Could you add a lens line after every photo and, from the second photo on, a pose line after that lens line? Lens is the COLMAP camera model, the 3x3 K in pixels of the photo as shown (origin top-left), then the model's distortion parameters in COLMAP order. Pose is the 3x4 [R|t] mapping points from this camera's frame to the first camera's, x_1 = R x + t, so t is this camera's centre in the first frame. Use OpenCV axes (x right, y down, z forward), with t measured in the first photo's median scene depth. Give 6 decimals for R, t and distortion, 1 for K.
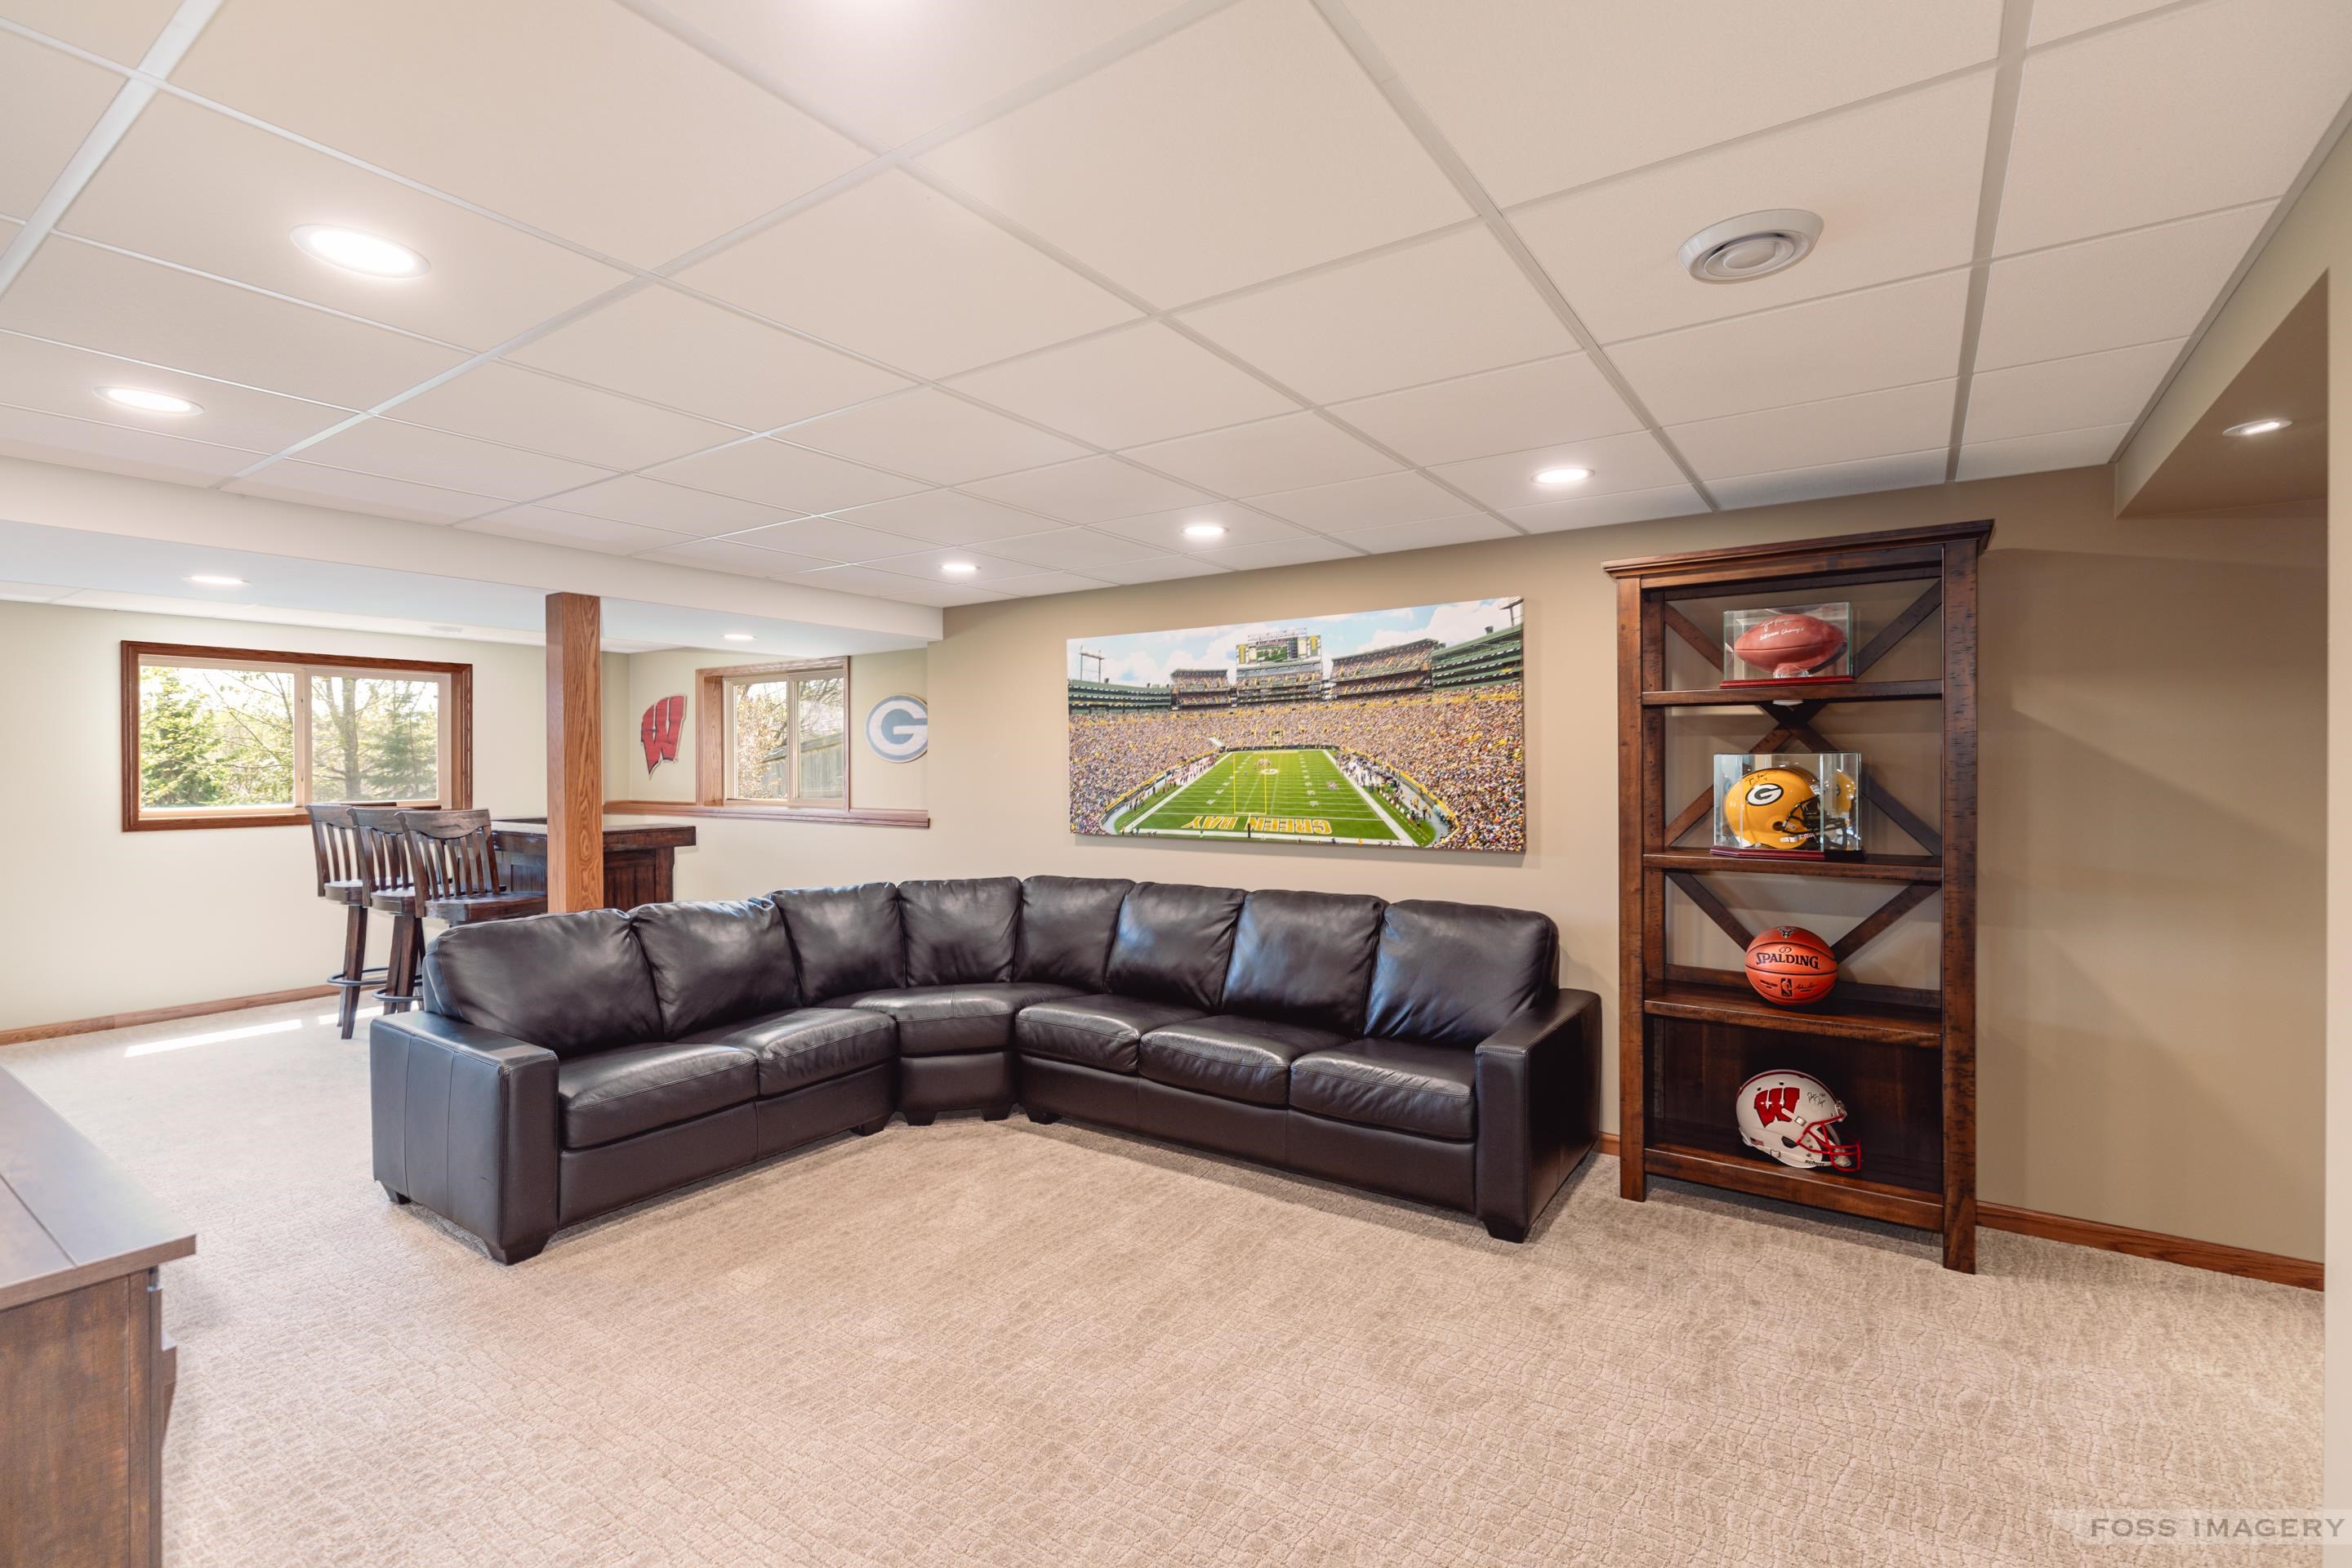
lens RADIAL K [[1057.2, 0, 1188.8], [0, 1057.2, 775.4], [0, 0, 1]] dist [-0.001373, -0.000218]
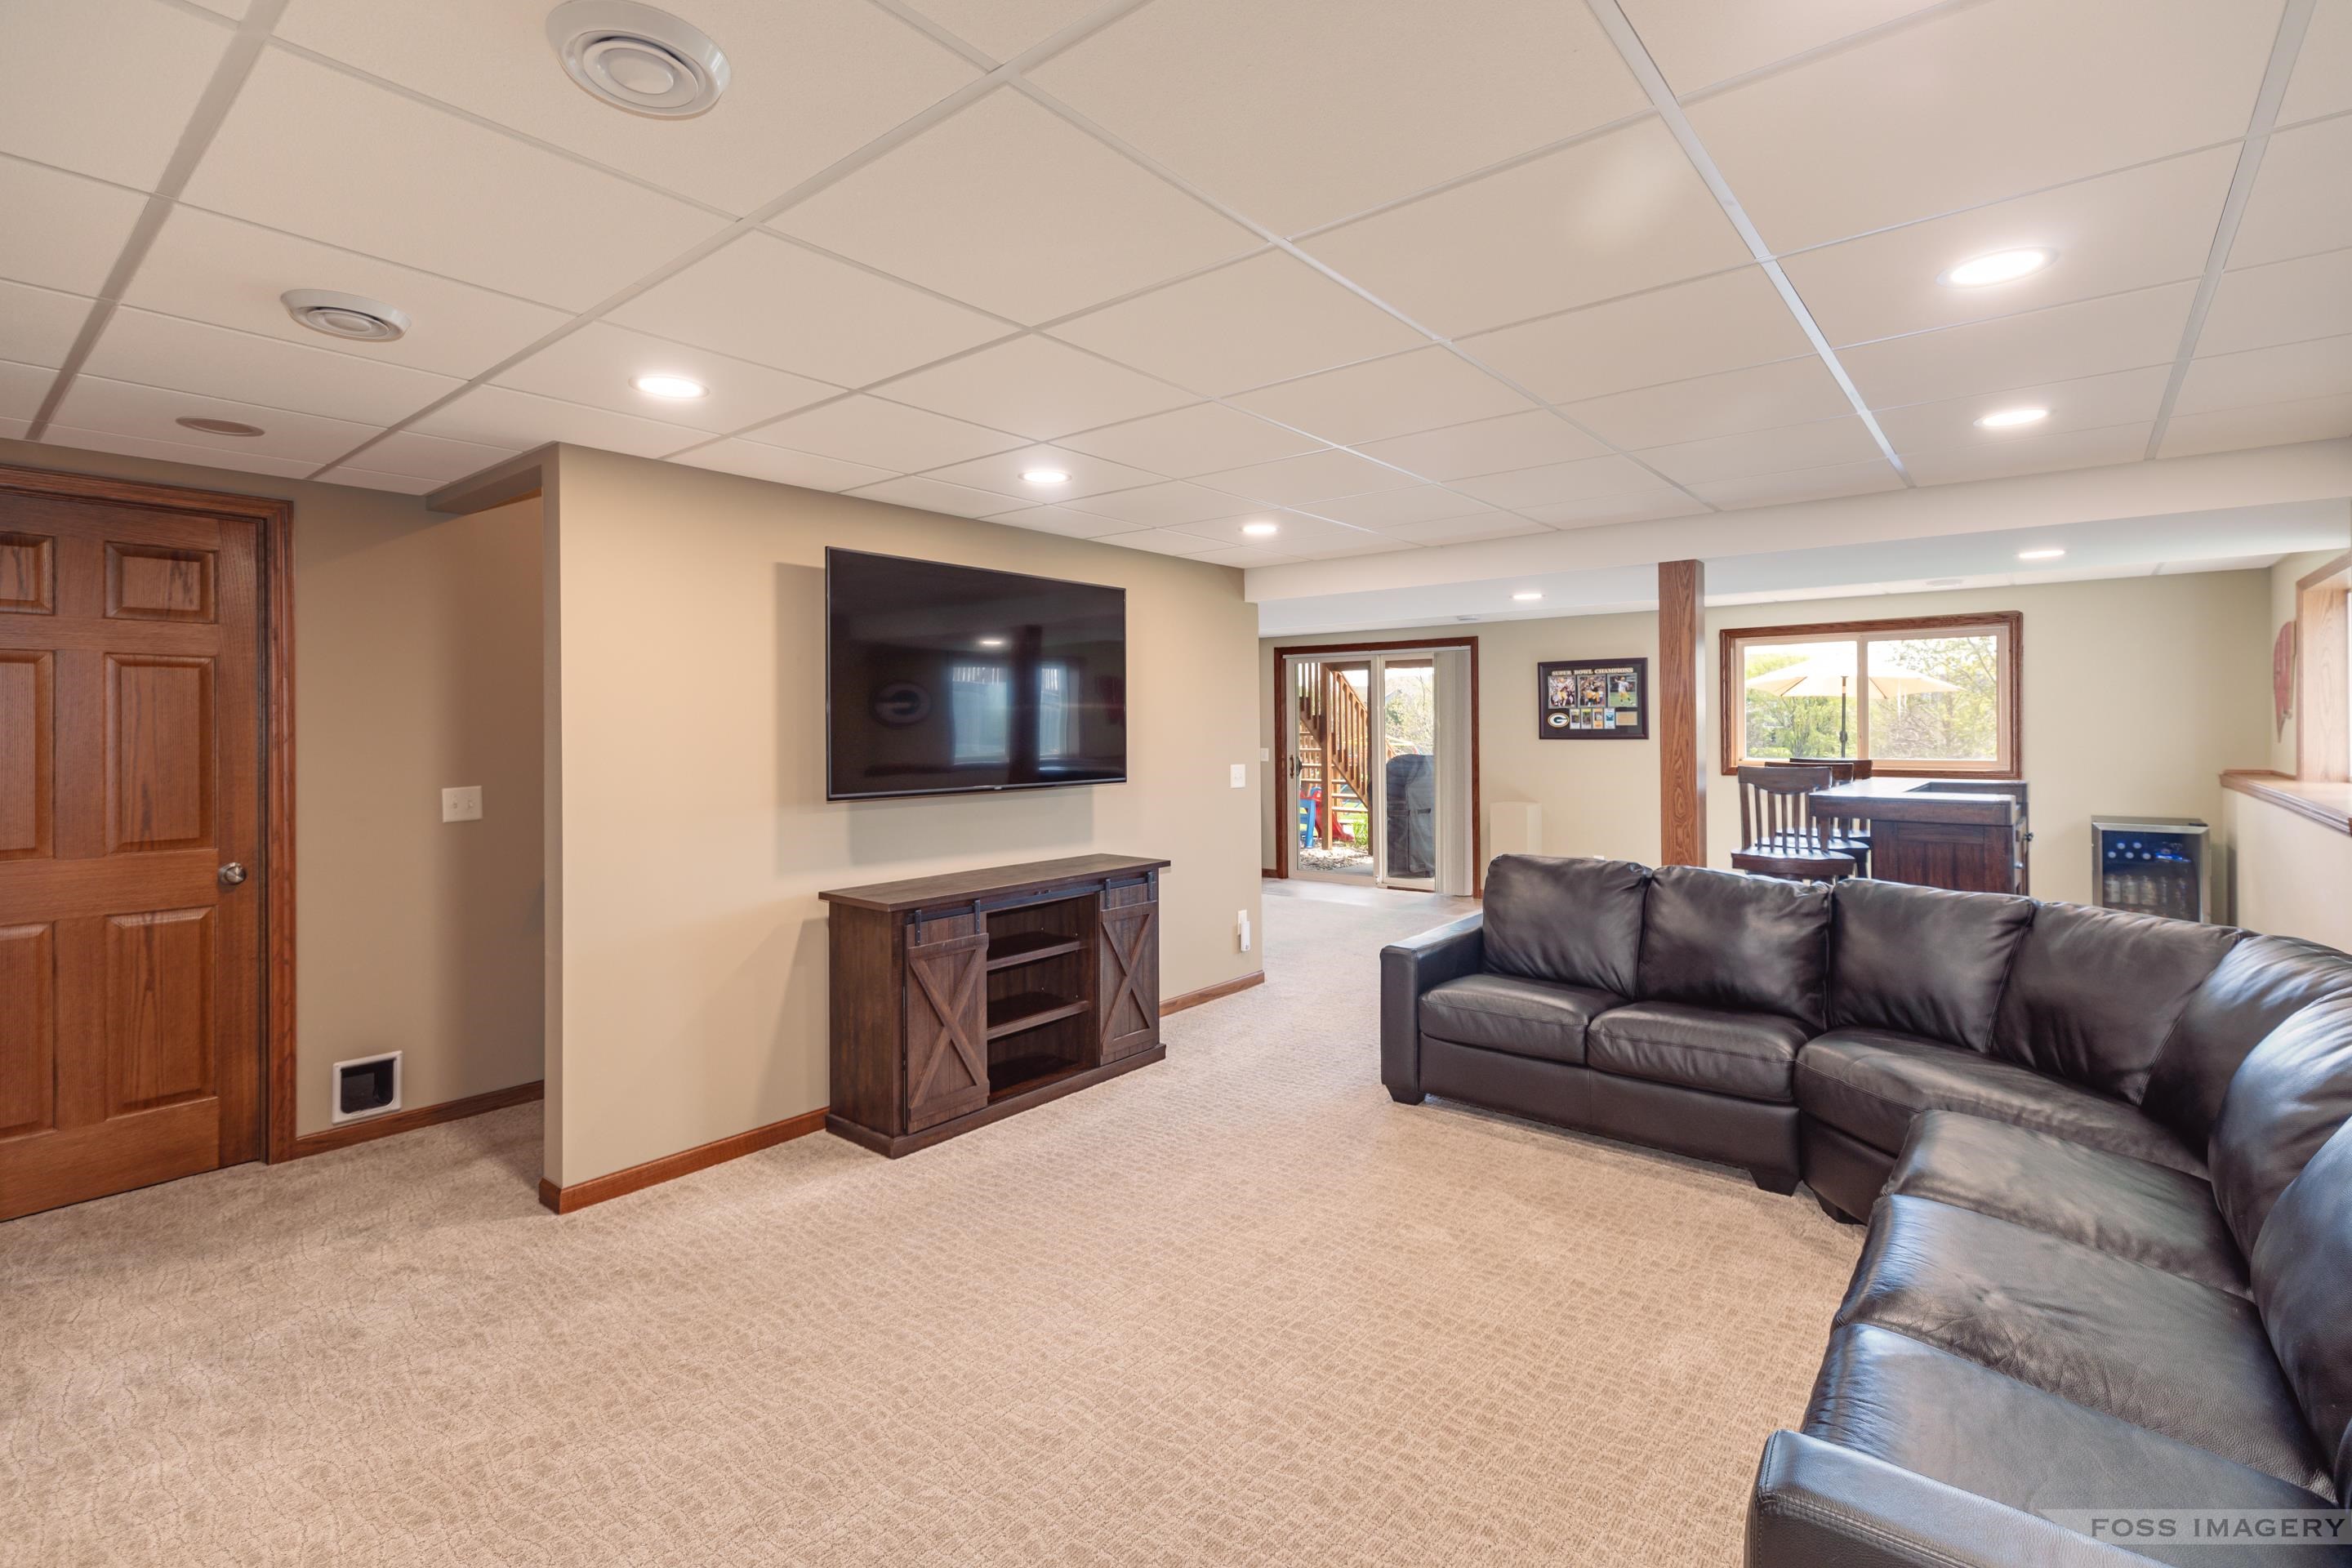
lens RADIAL K [[1078.4, 0, 1179.2], [0, 1078.4, 733.3], [0, 0, 1]] dist [0.000721, -0.000026]
pose [[-0.083852, 0.008473, -0.996442, 0.351499], [-0.006708, 0.999936, 0.009067, -0.005468], [0.996456, 0.007445, -0.083790, 0.404004]]
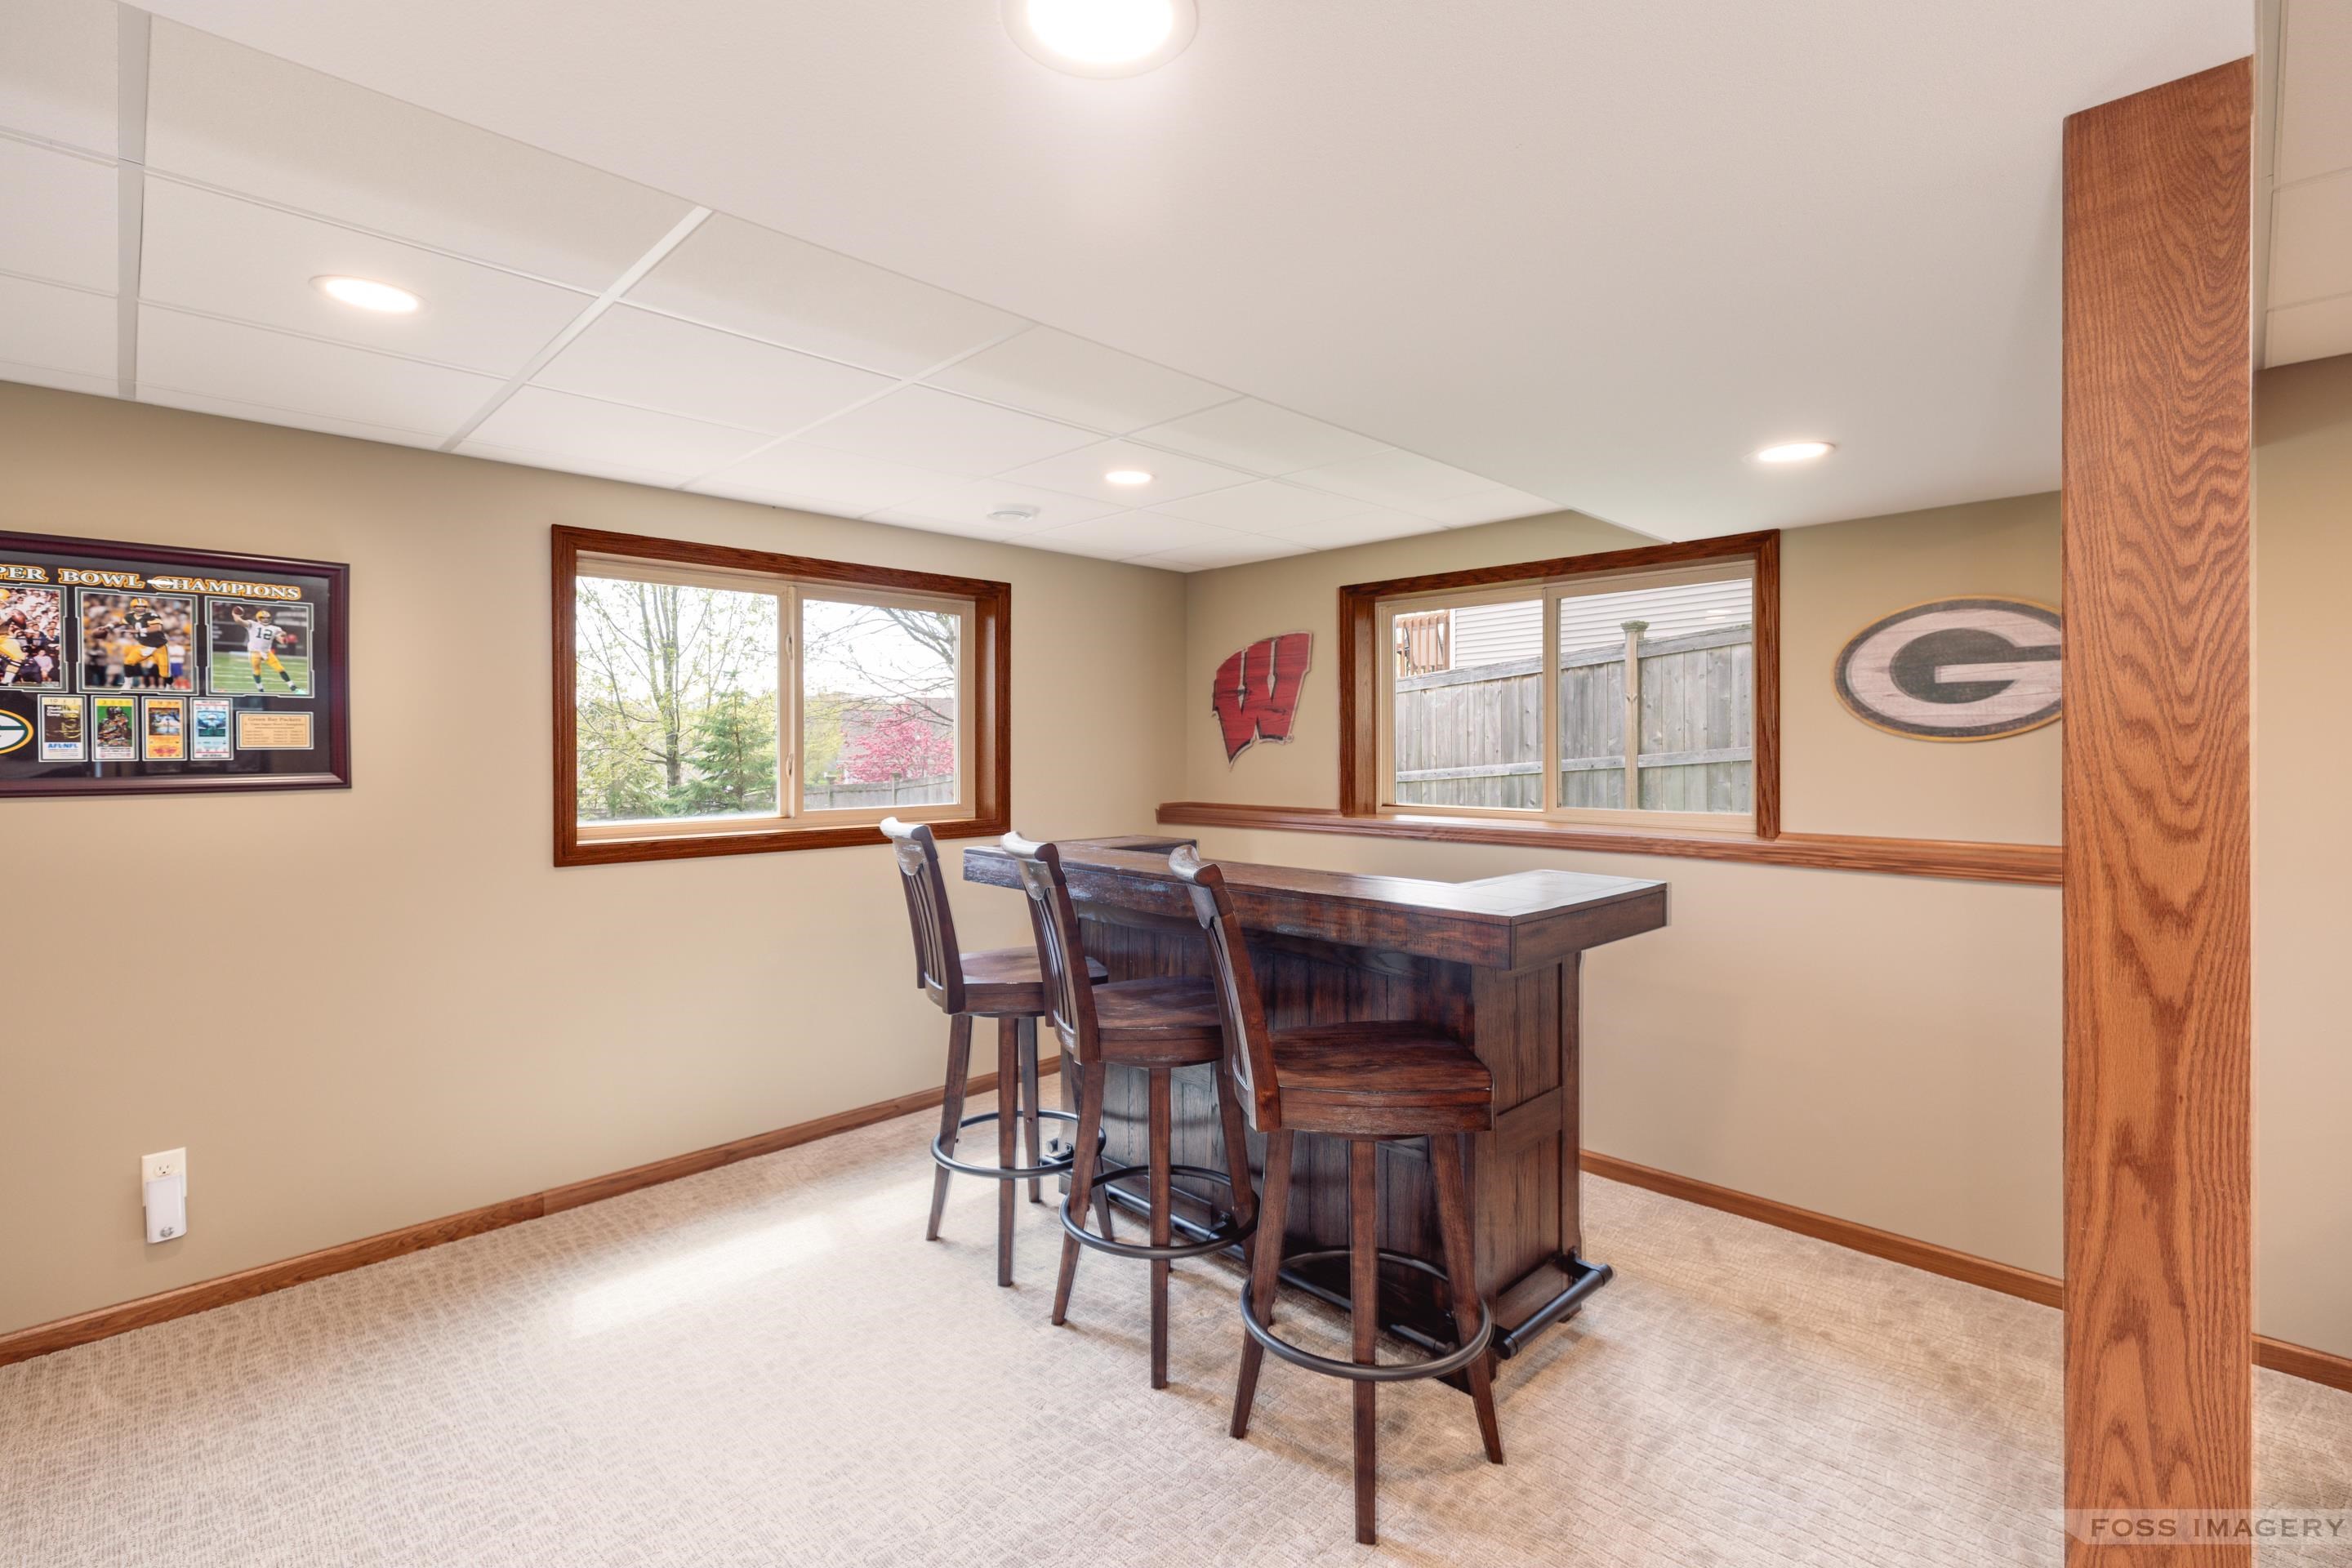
lens RADIAL K [[1064.7, 0, 1180.4], [0, 1064.7, 755.4], [0, 0, 1]] dist [-0.000975, -0.000317]
pose [[0.982755, 0.000843, -0.184911, -0.529051], [-0.001372, 0.999995, -0.002732, -0.003870], [0.184908, 0.002939, 0.982751, 0.462998]]
